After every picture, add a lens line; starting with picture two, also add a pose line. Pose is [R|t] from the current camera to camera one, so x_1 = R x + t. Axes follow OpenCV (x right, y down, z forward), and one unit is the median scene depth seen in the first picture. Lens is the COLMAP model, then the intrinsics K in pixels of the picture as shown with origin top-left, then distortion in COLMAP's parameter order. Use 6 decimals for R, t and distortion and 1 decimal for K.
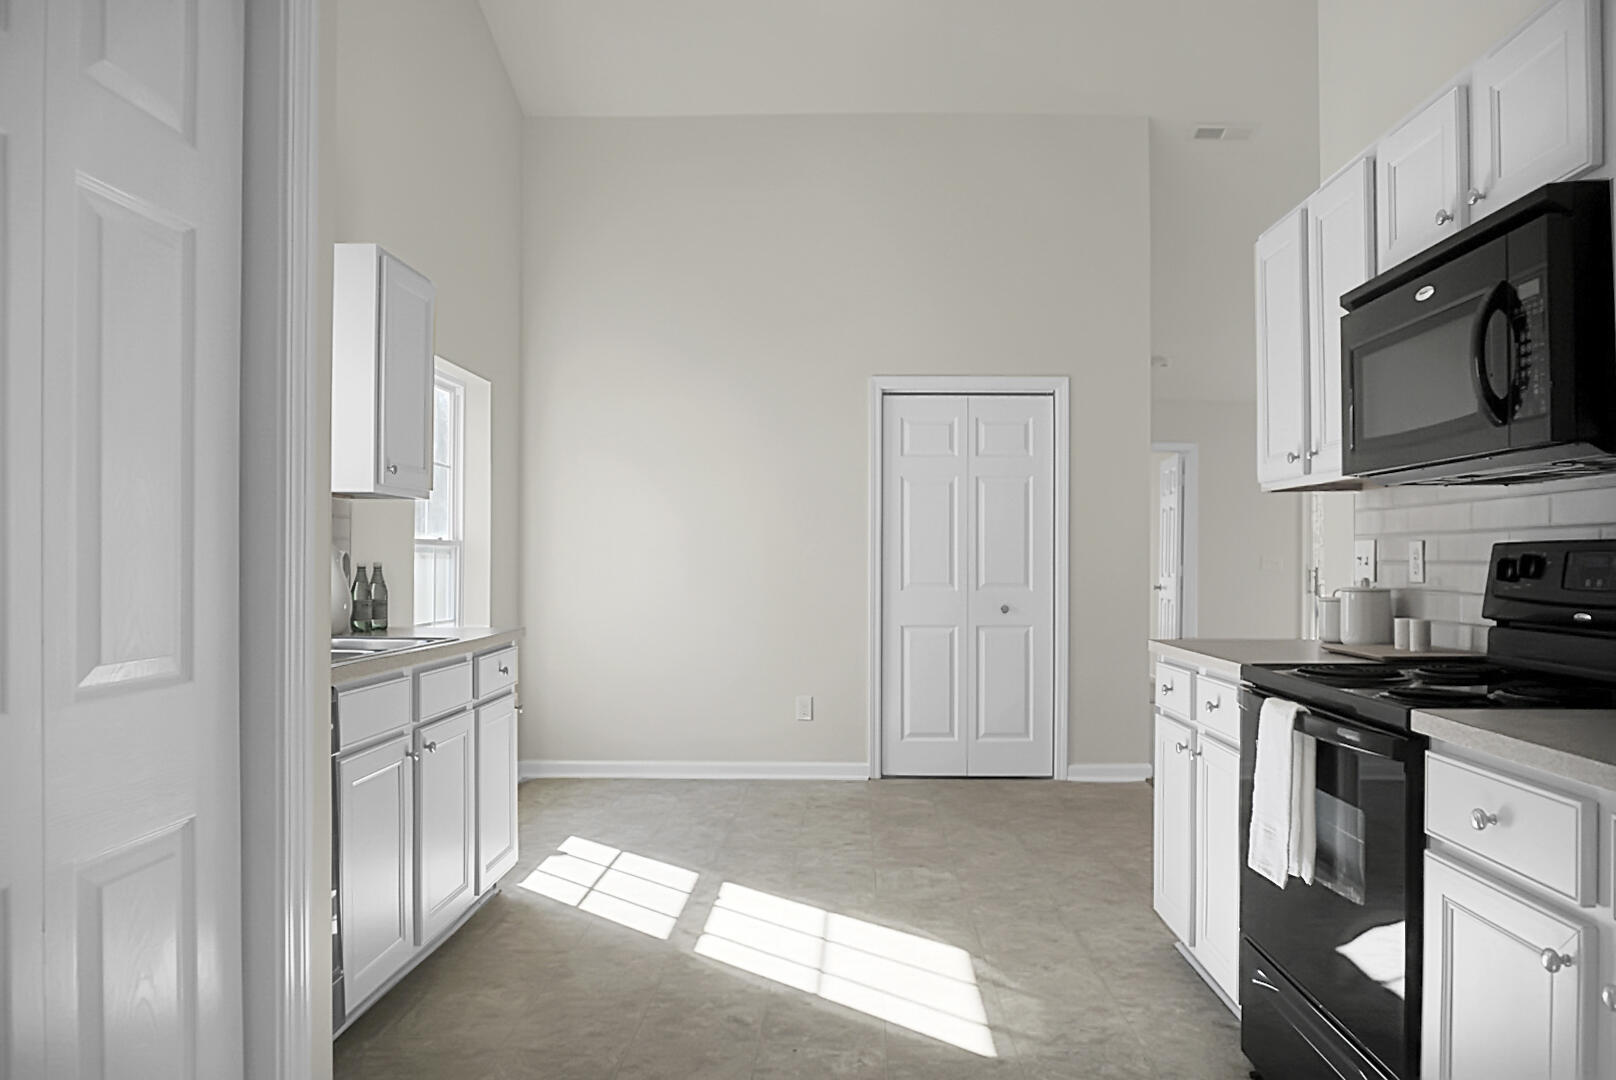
lens RADIAL K [[1085.9, 0, 808.0], [0, 1085.9, 540.0], [0, 0, 1]] dist [-0.013170, -0.001547]
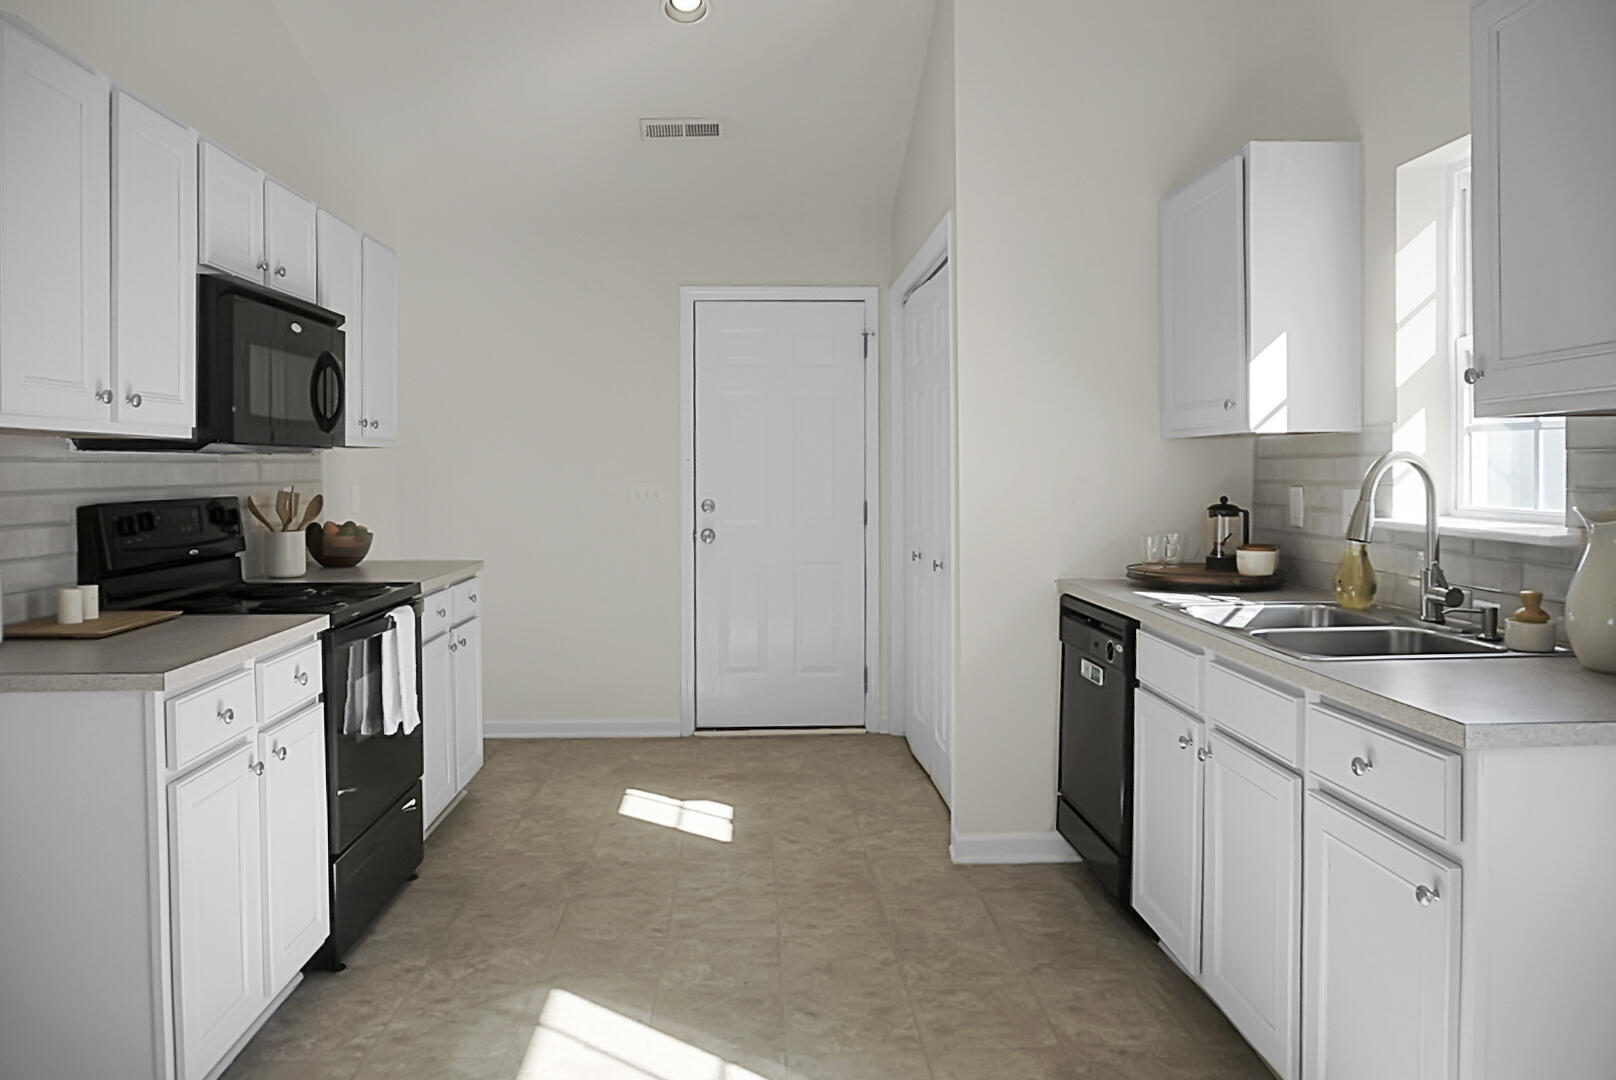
lens RADIAL K [[1131.9, 0, 775.9], [0, 1131.9, 495.6], [0, 0, 1]] dist [-0.025607, 0.000502]
pose [[-0.997915, 0.003748, -0.064430, 0.022391], [0.003718, 0.999993, 0.000586, -0.002383], [0.064431, 0.000345, -0.997922, 1.733827]]
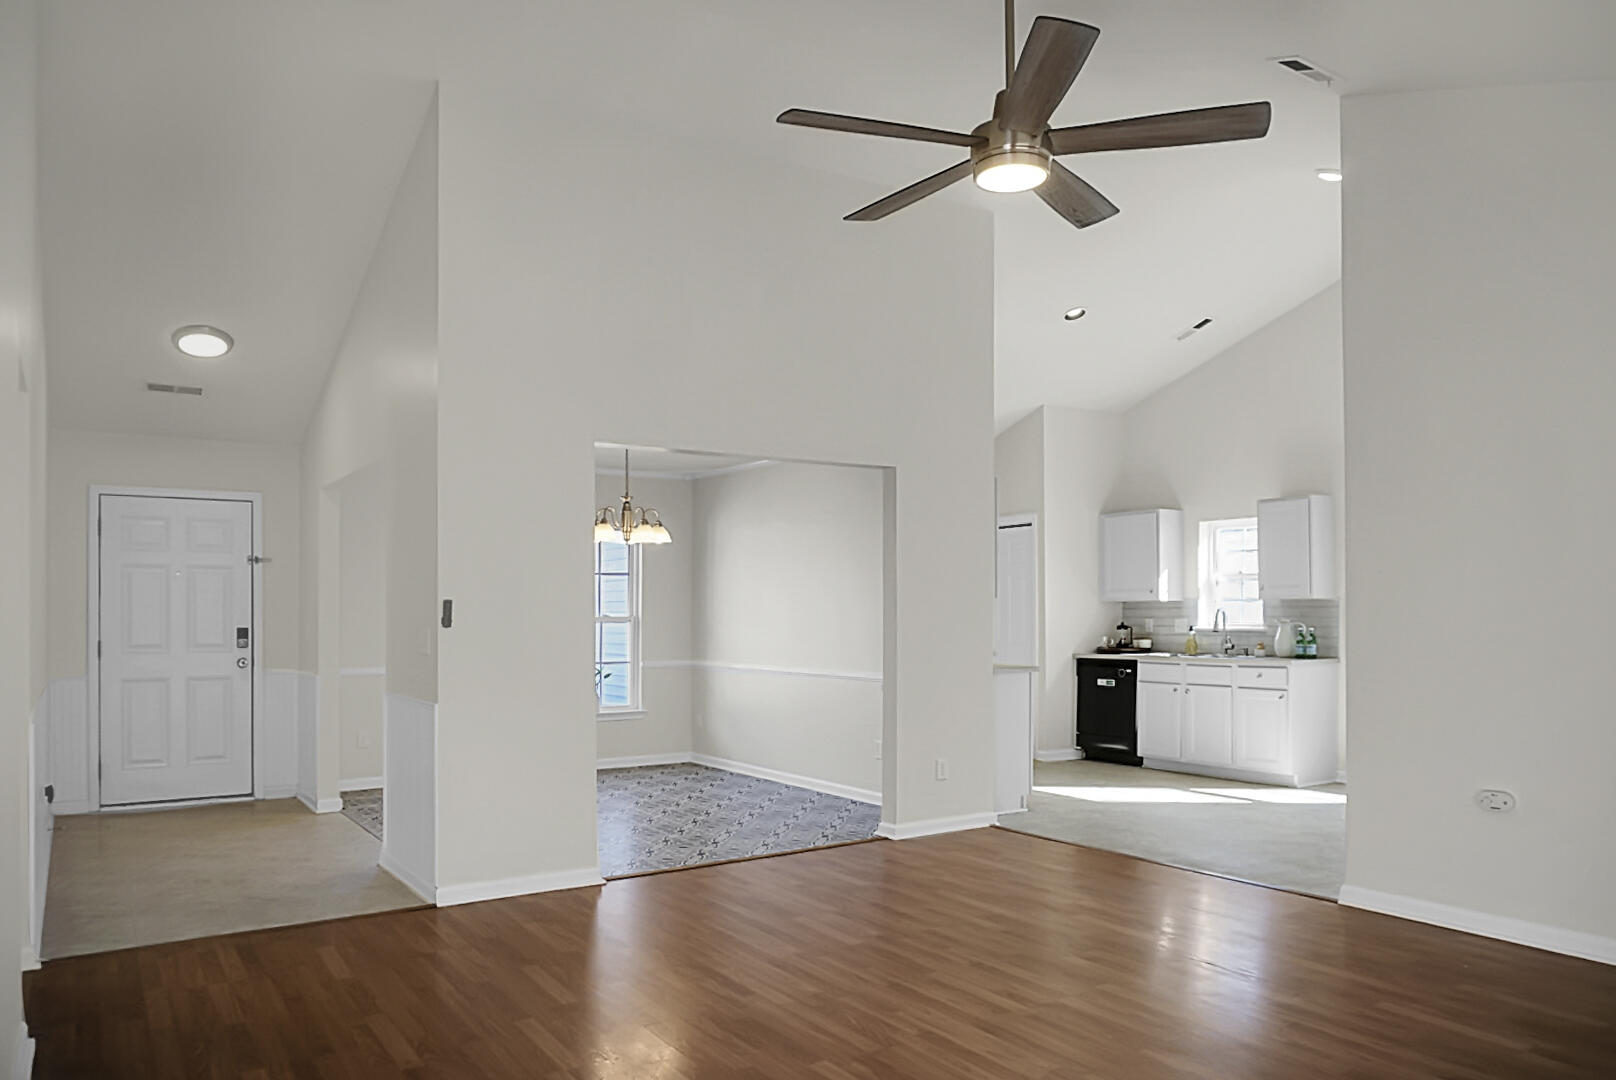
lens RADIAL K [[1124.7, 0, 810.2], [0, 1124.7, 610.9], [0, 0, 1]] dist [-0.009651, -0.000841]
pose [[-0.804612, -0.001946, -0.593797, 2.127231], [0.015504, 0.999585, -0.024284, 0.032548], [0.593598, -0.028745, -0.804248, 2.686876]]
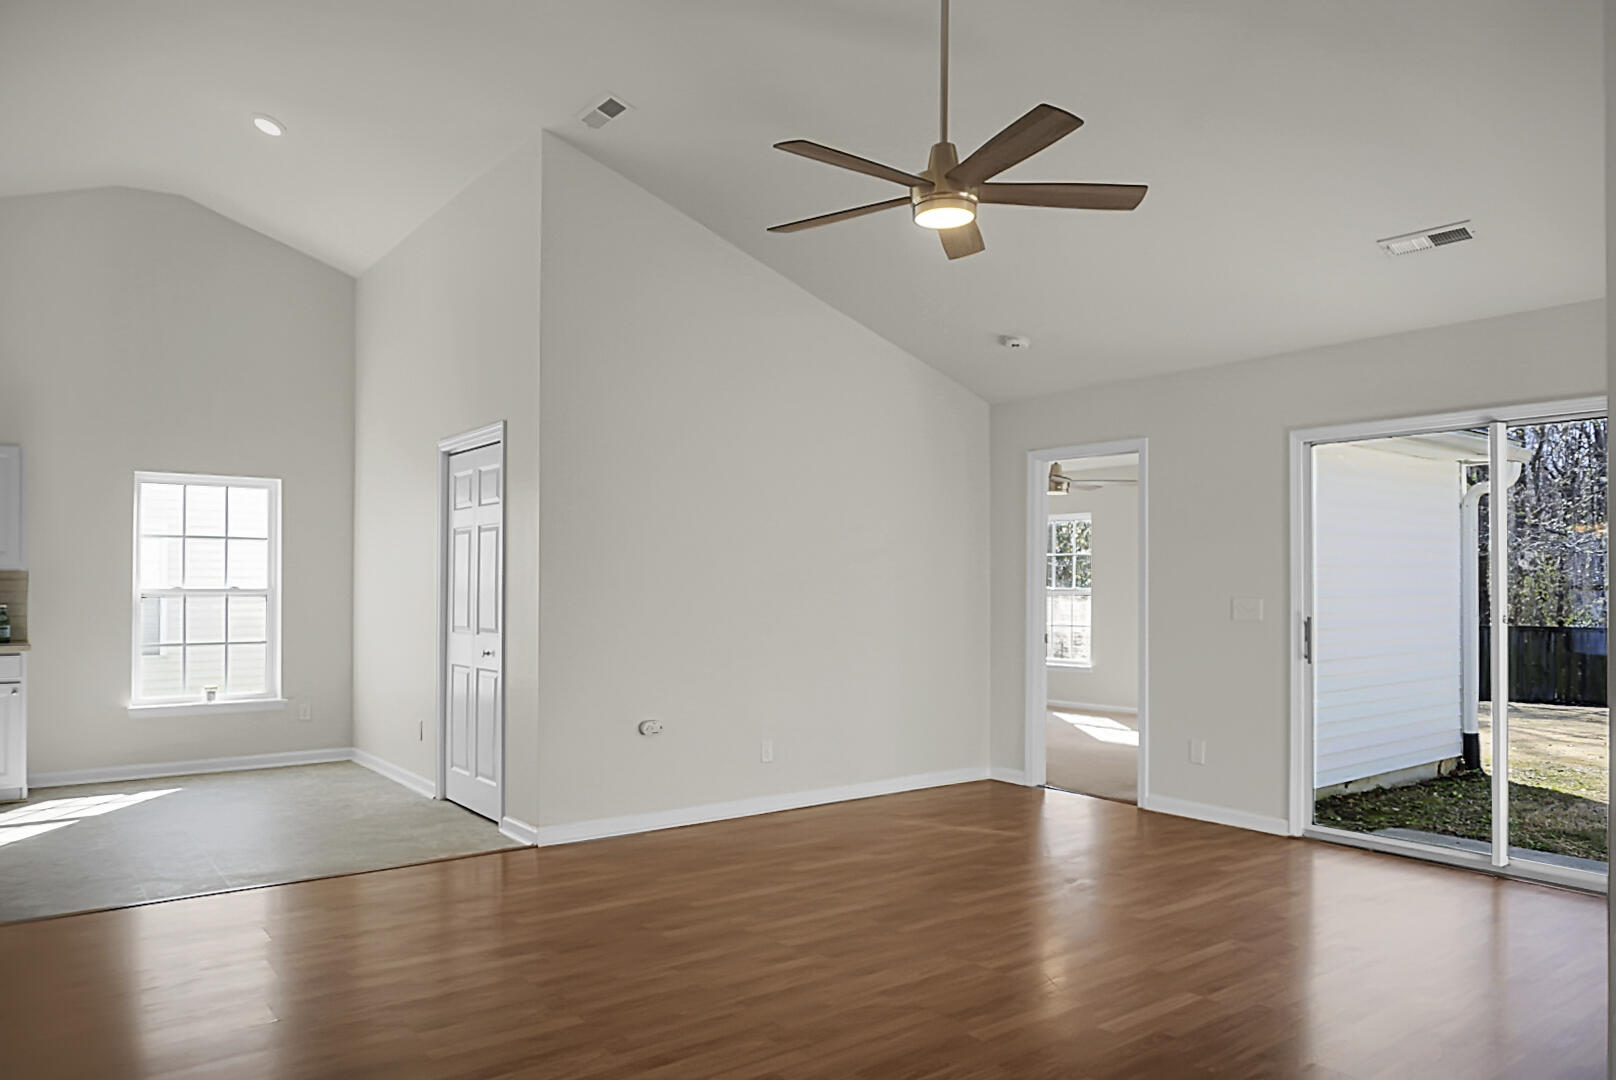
lens RADIAL K [[1085.9, 0, 808.0], [0, 1085.9, 540.0], [0, 0, 1]] dist [-0.013170, -0.001547]
pose [[0.647082, -0.035858, -0.761577, 2.193006], [0.013969, 0.999283, -0.035182, -0.004660], [0.762292, 0.012128, 0.647119, 1.042629]]
